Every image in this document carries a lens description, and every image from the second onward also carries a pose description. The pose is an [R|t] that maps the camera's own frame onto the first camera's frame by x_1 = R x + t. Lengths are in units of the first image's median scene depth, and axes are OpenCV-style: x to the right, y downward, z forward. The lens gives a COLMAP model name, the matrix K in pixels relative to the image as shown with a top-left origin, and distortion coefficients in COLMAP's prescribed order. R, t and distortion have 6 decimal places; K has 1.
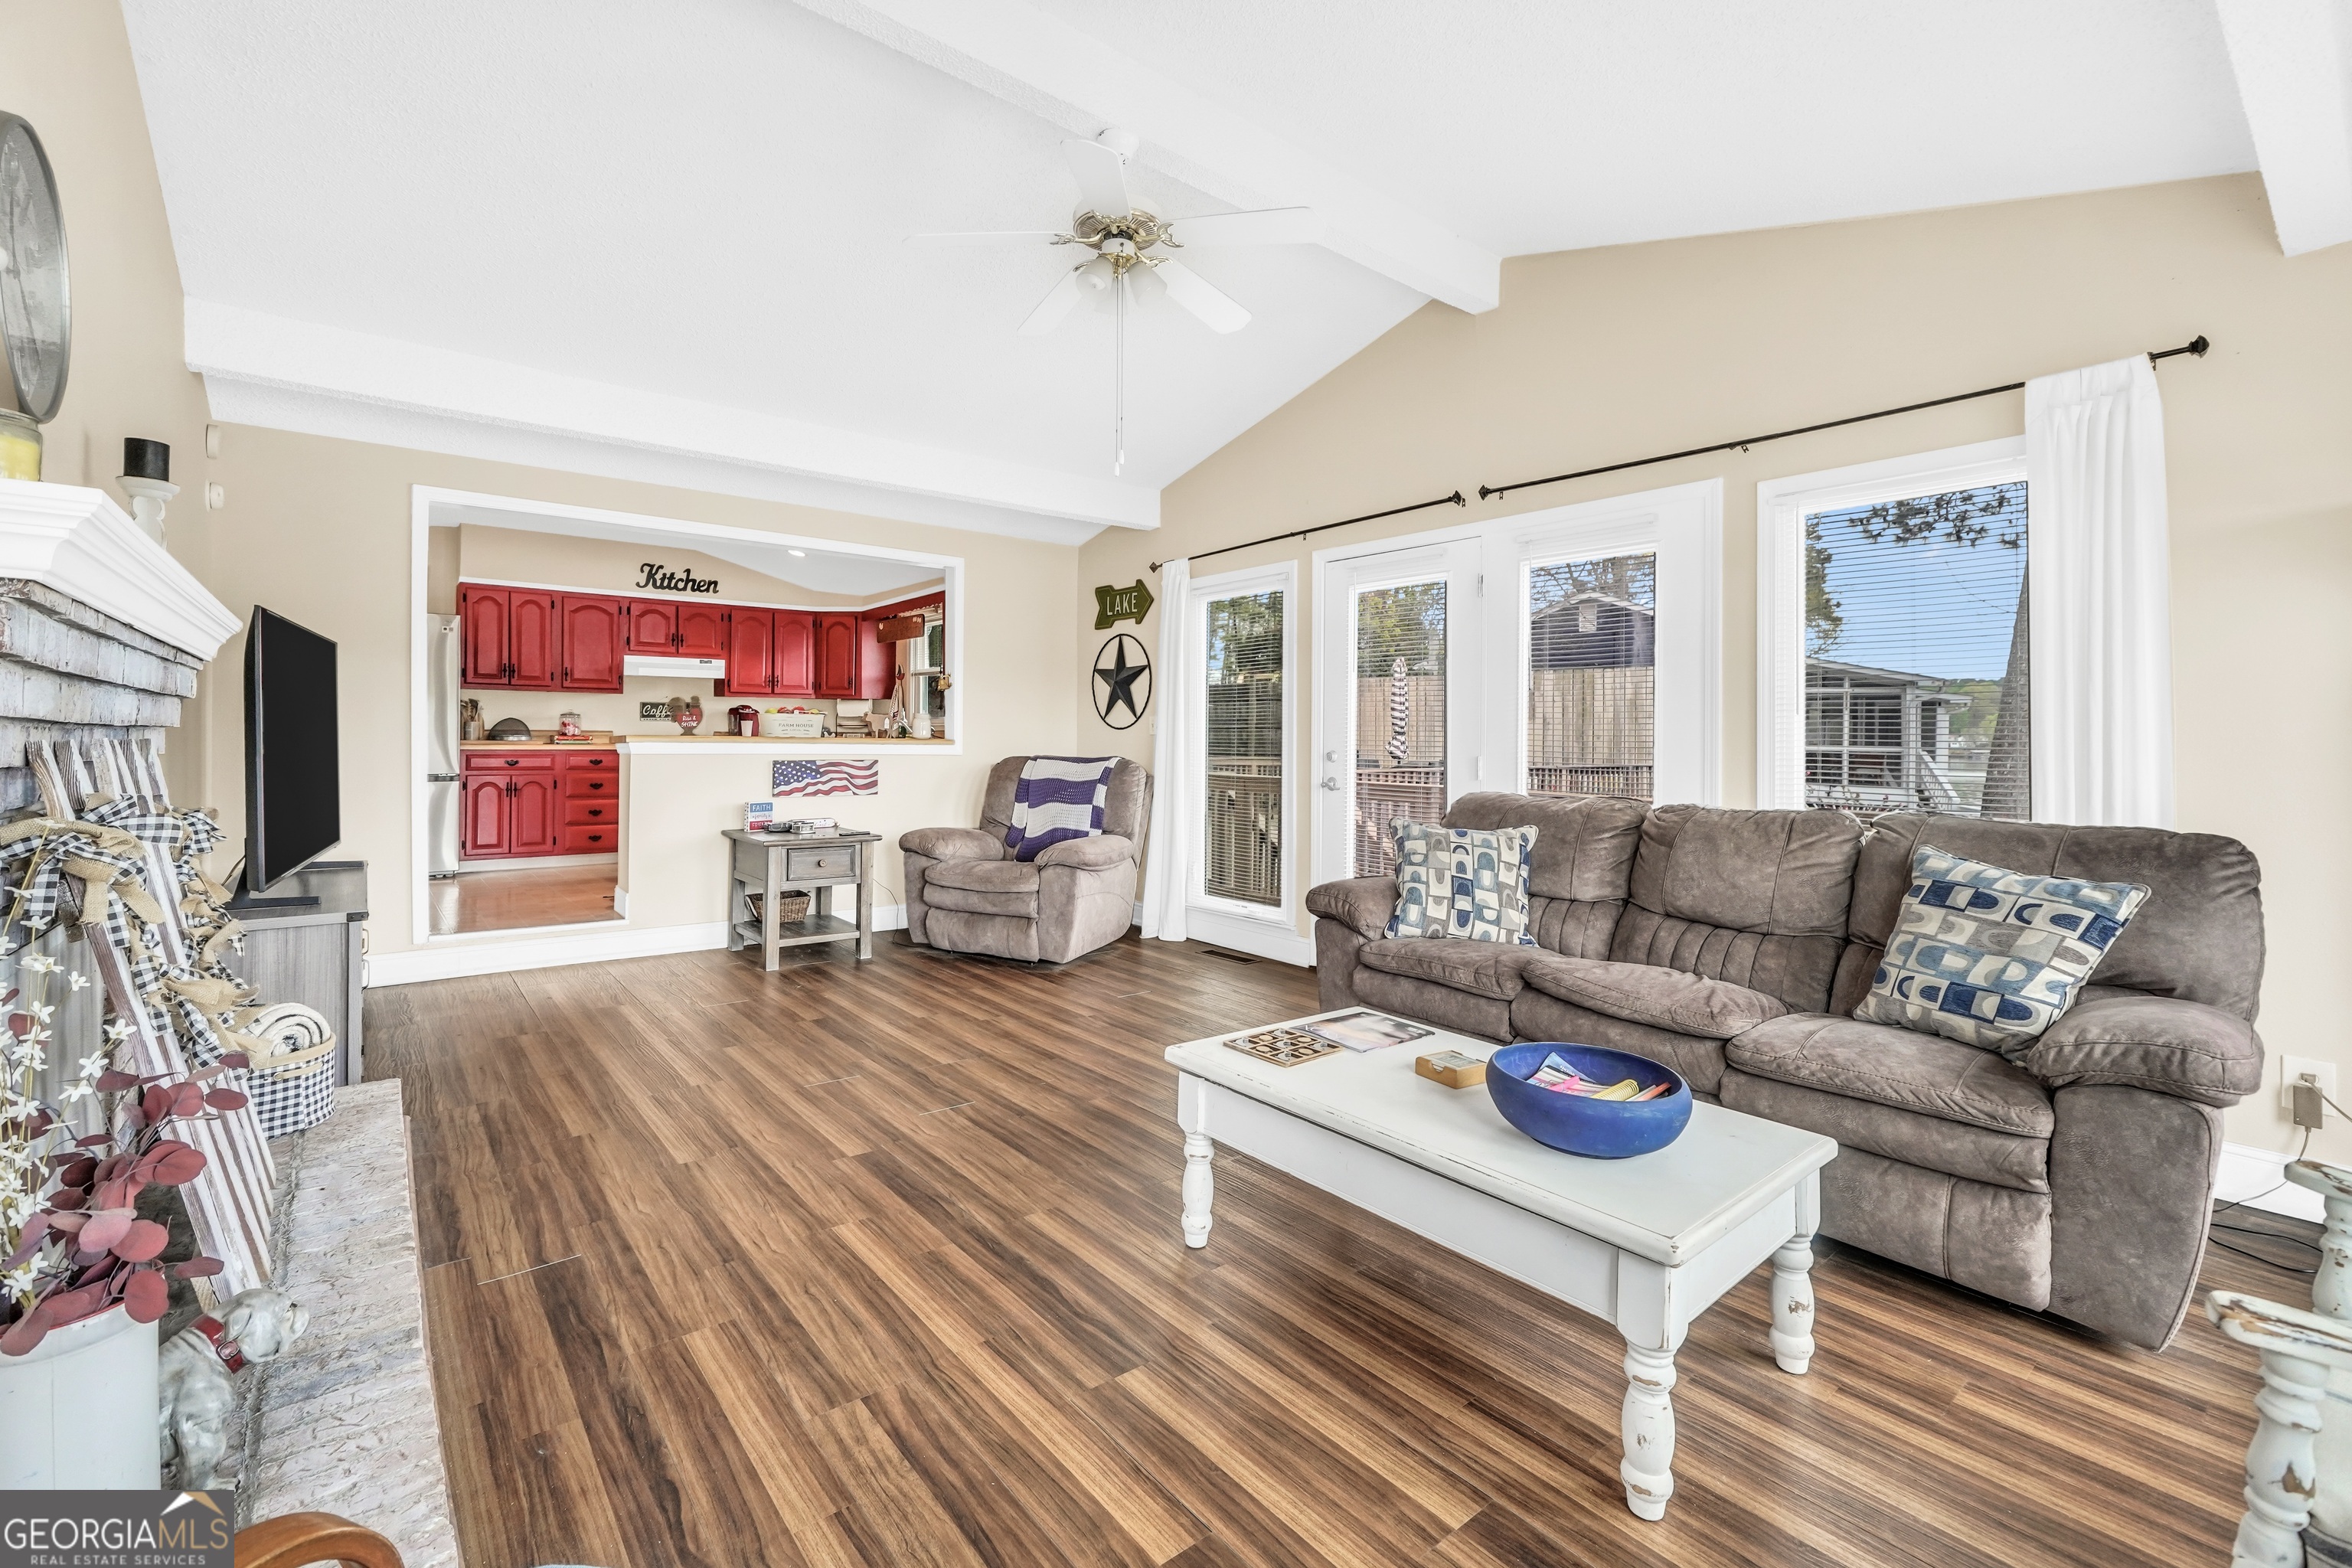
lens RADIAL K [[1004.7, 0, 1165.0], [0, 1004.7, 733.6], [0, 0, 1]] dist [-0.014480, 0.005232]
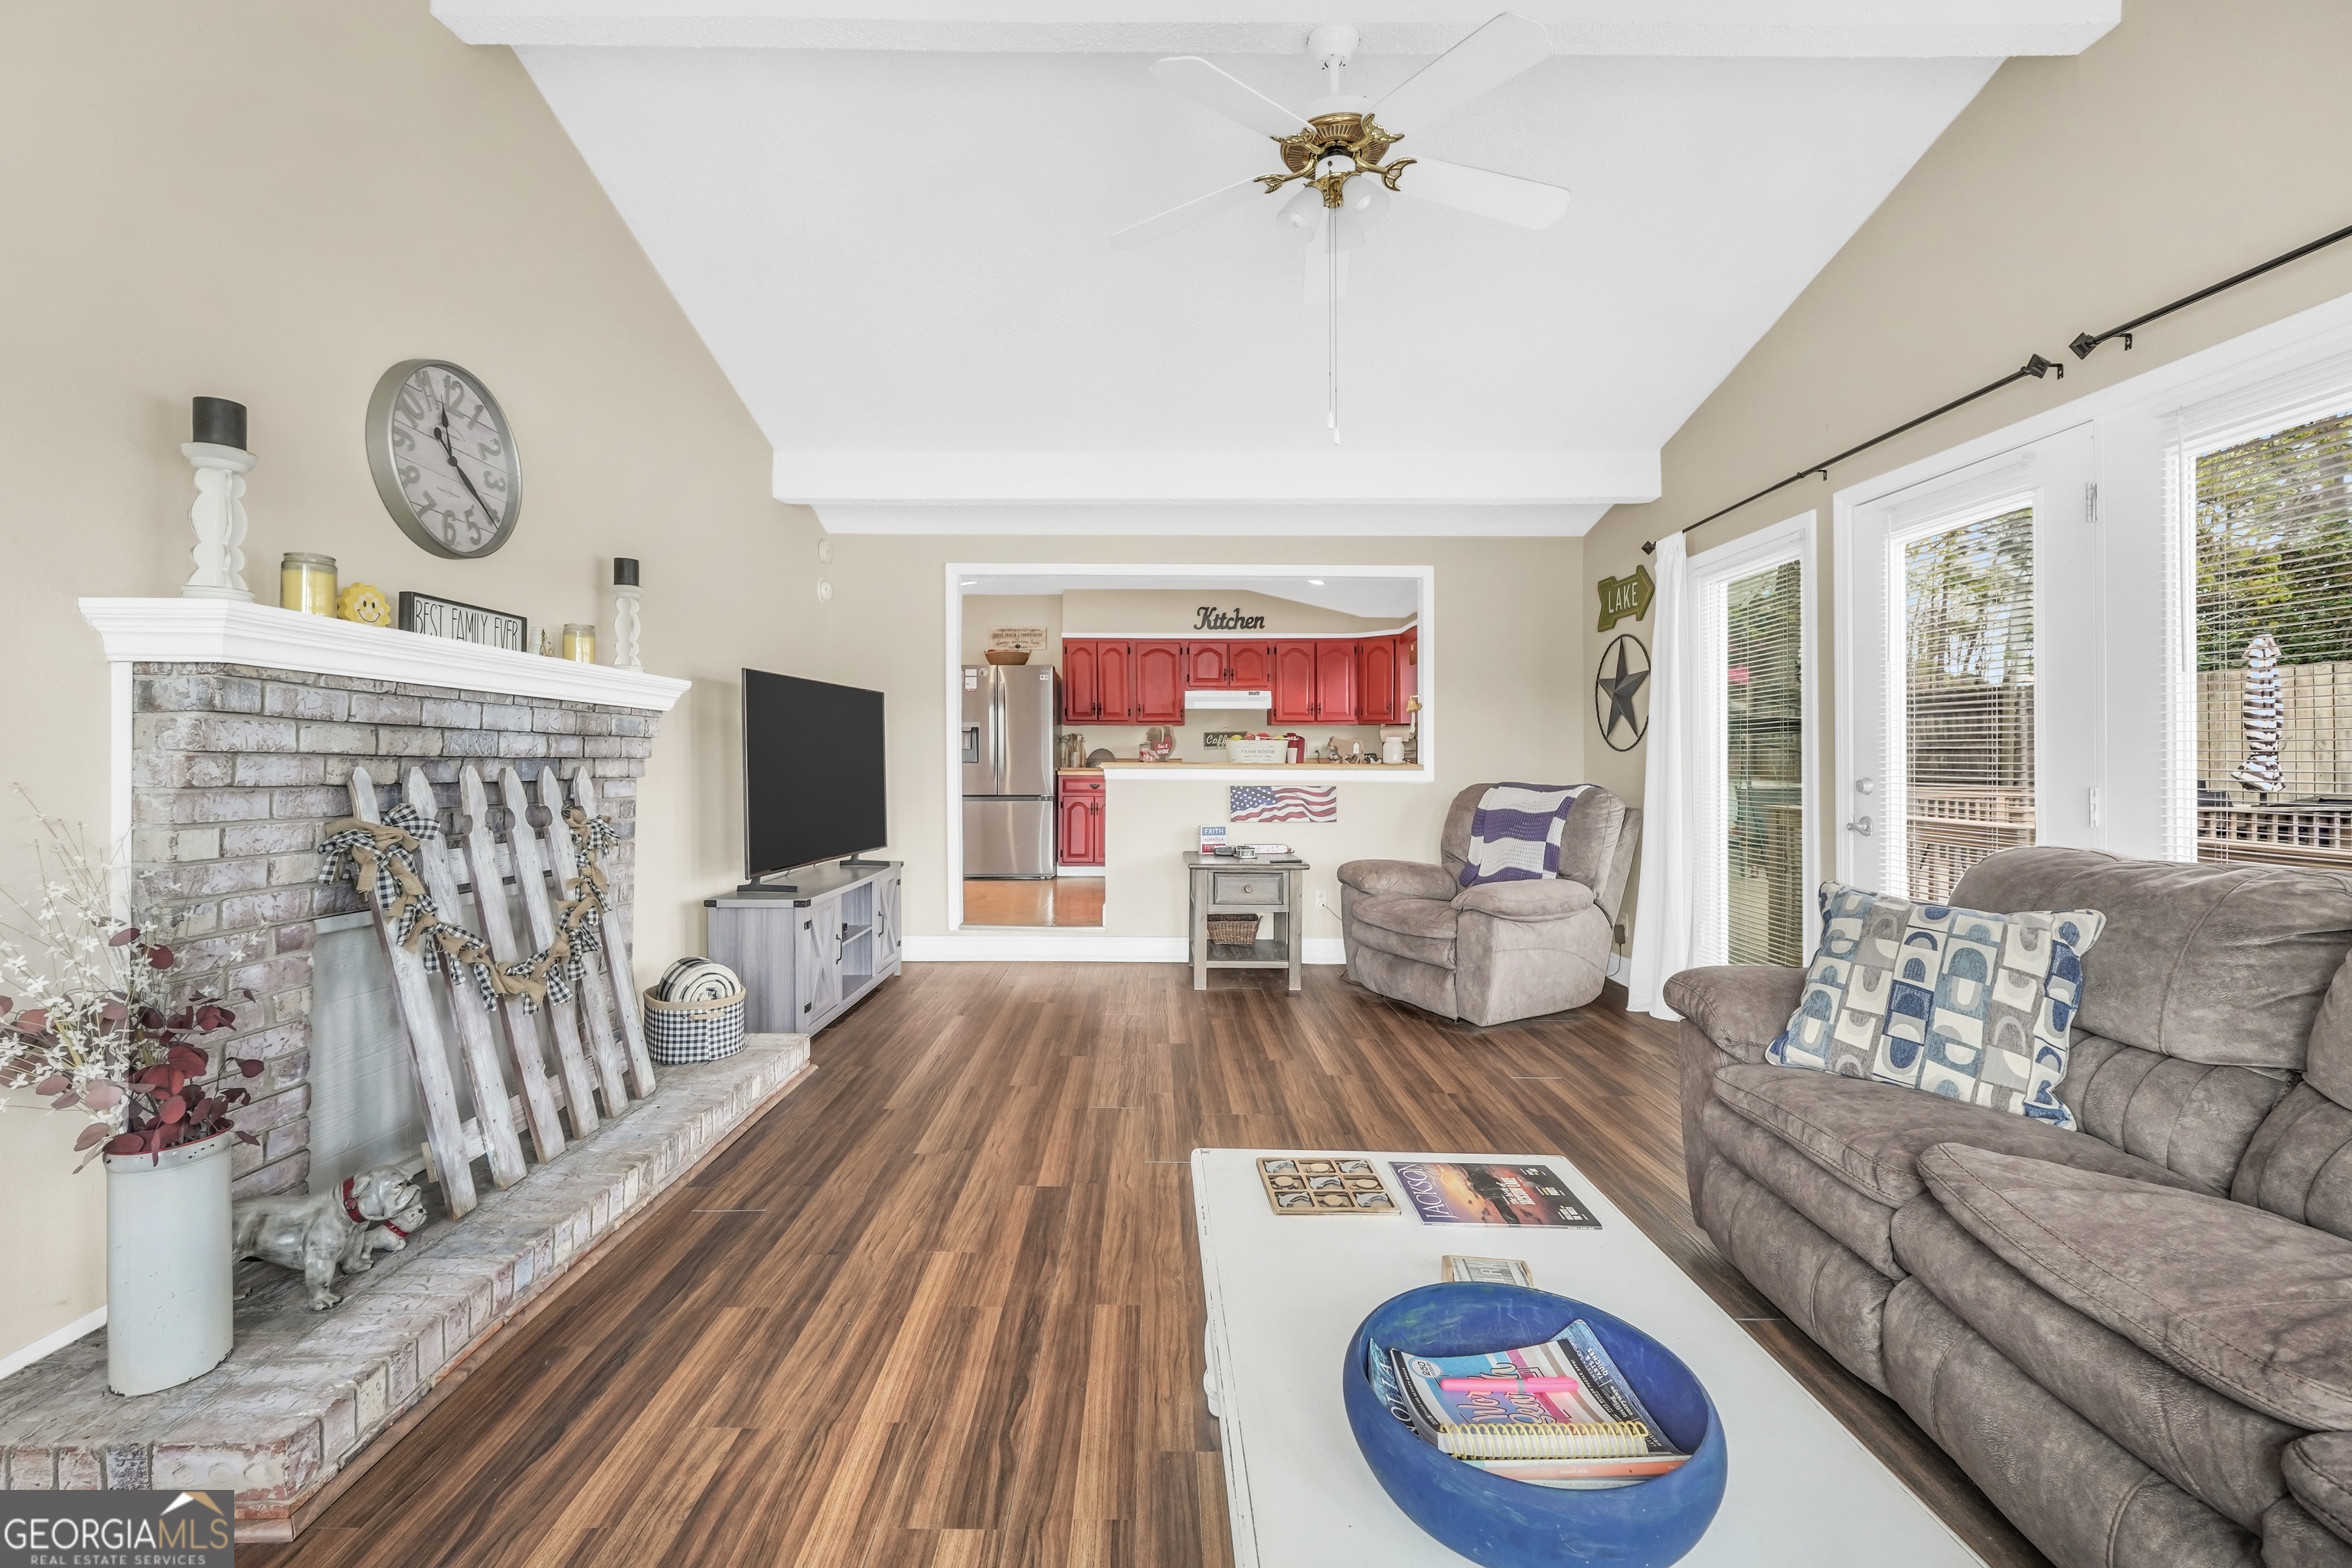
lens RADIAL K [[1004.7, 0, 1159.1], [0, 1004.7, 756.5], [0, 0, 1]] dist [-0.014480, 0.005232]
pose [[0.780353, -0.010409, -0.625253, 0.219621], [0.008190, 0.999946, -0.006425, 0.002804], [0.625286, -0.000107, 0.780395, 0.165434]]
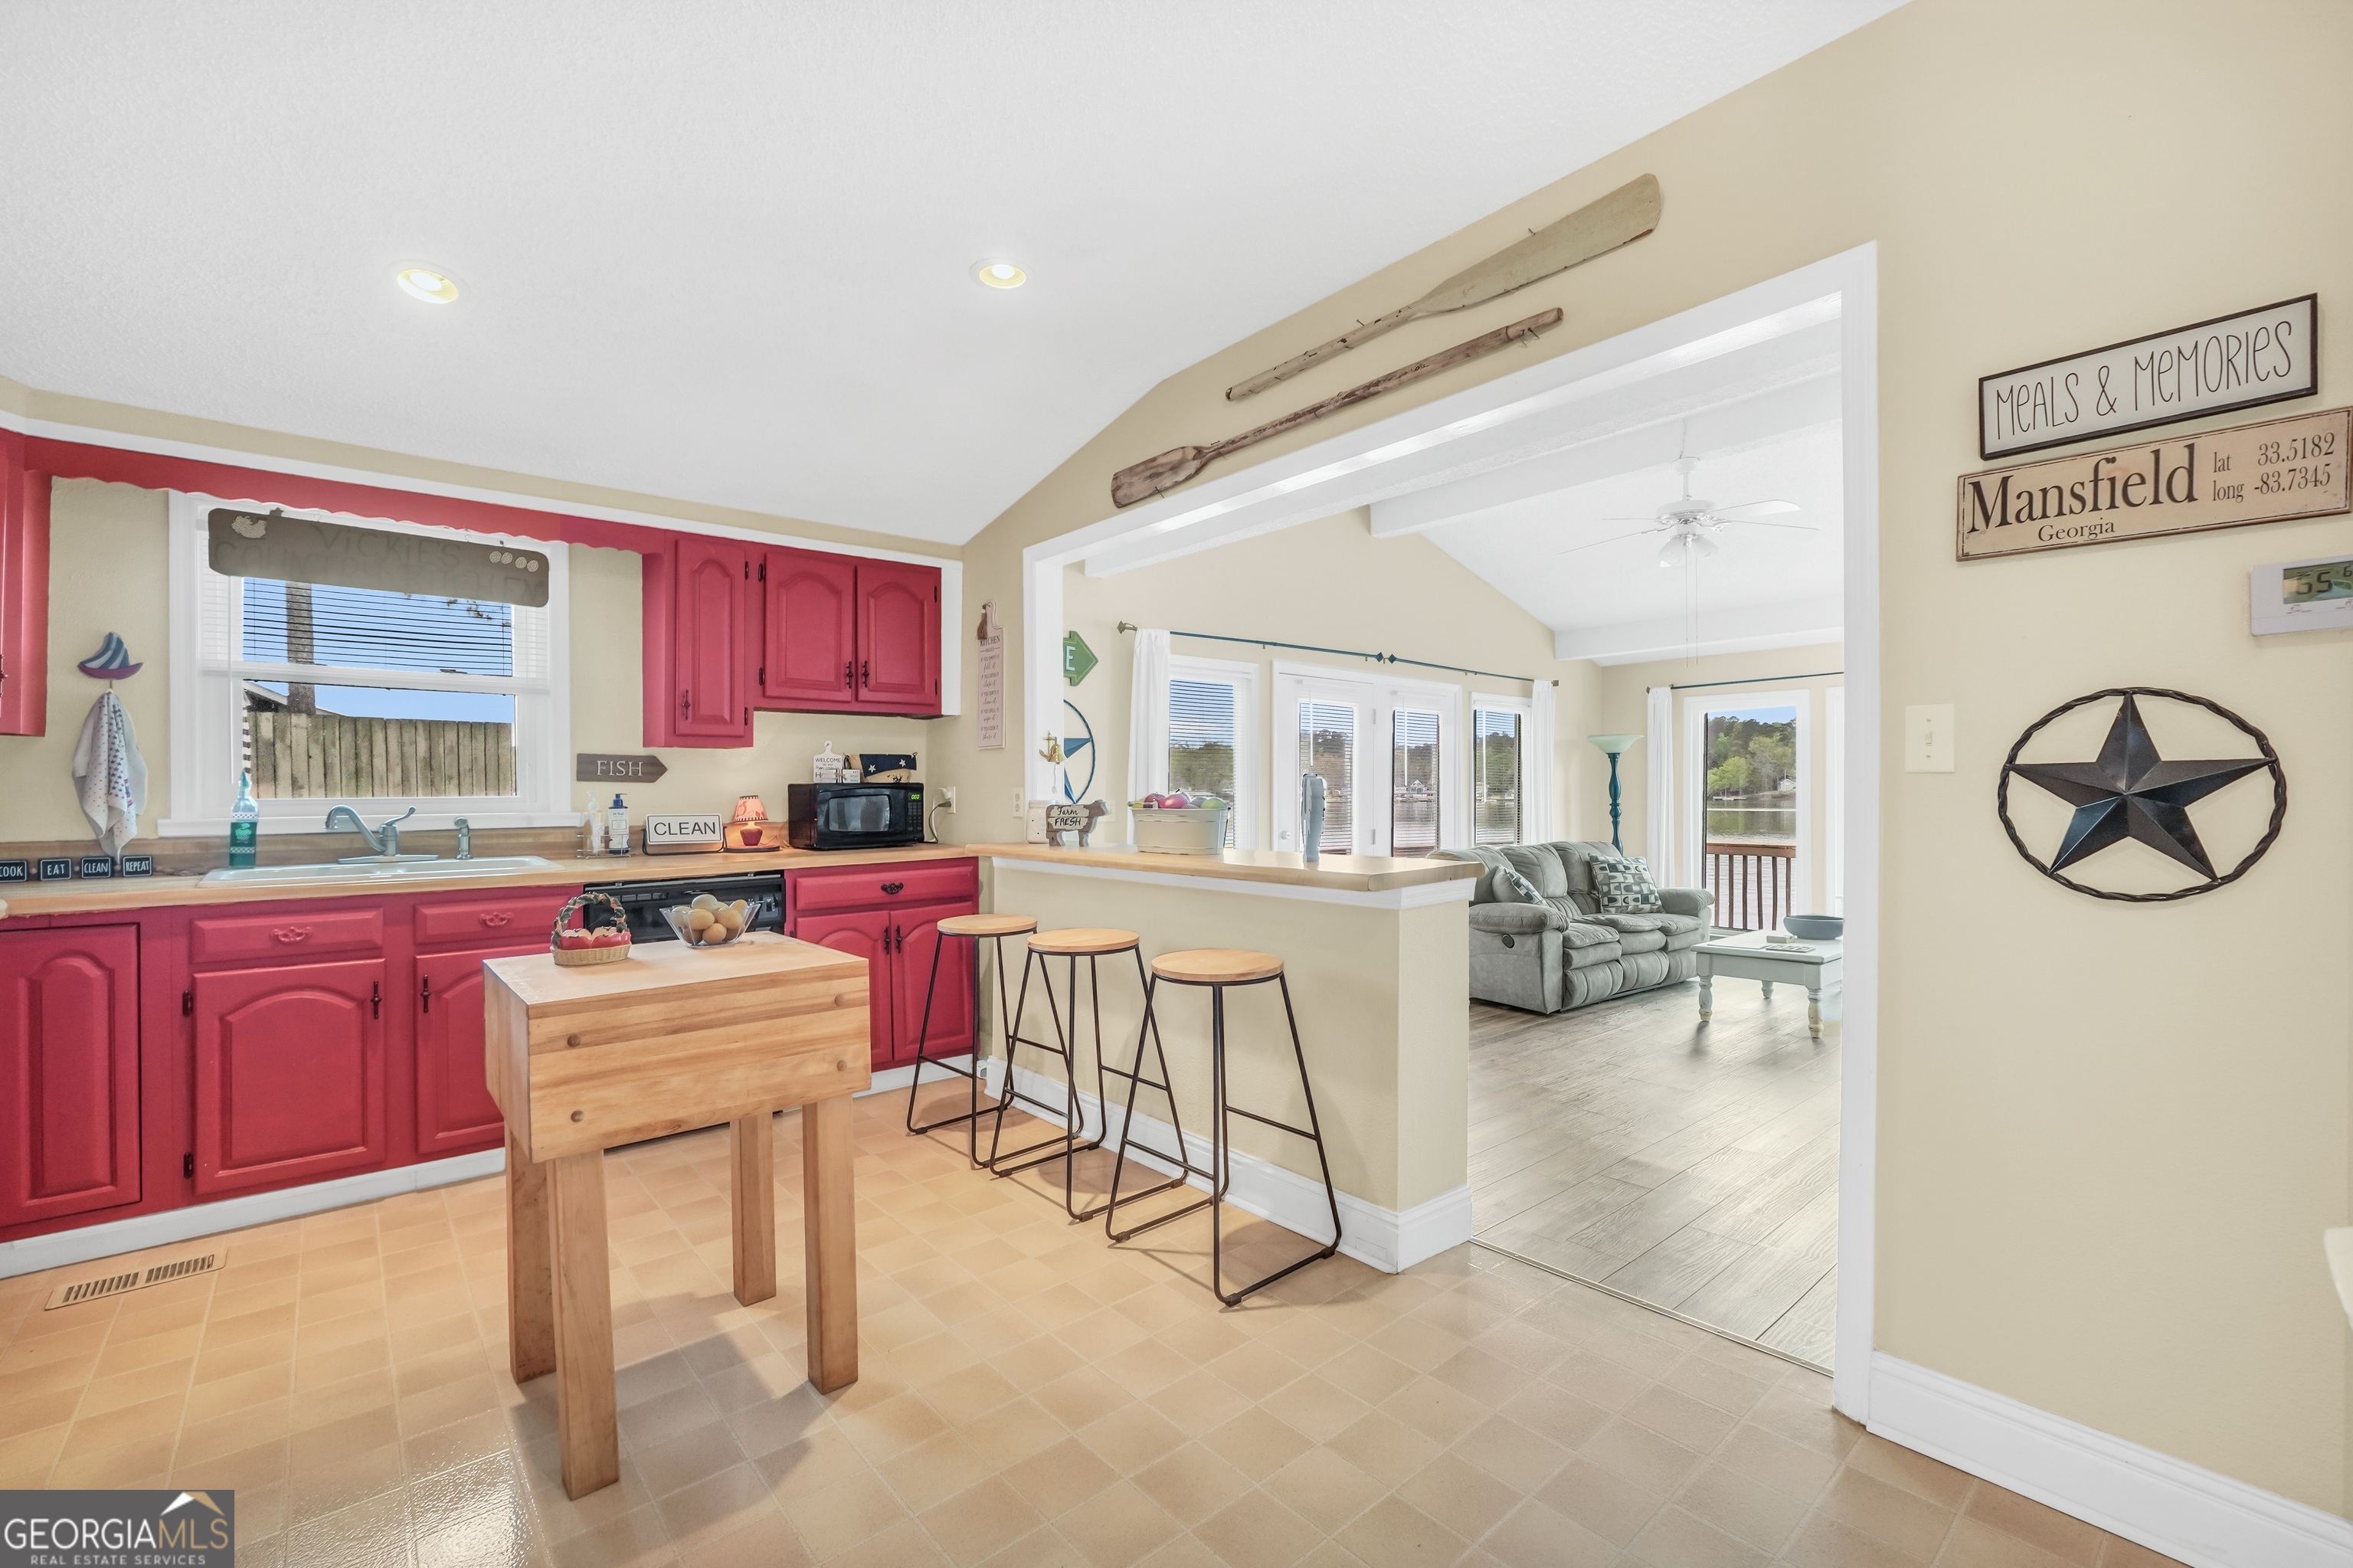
lens RADIAL K [[1005.2, 0, 1161.4], [0, 1005.2, 792.1], [0, 0, 1]] dist [-0.014480, 0.005232]
pose [[-0.024218, -0.006634, 0.999685, -1.065453], [-0.001691, 0.999977, 0.006595, -0.035950], [-0.999705, -0.001531, -0.024229, 1.196967]]
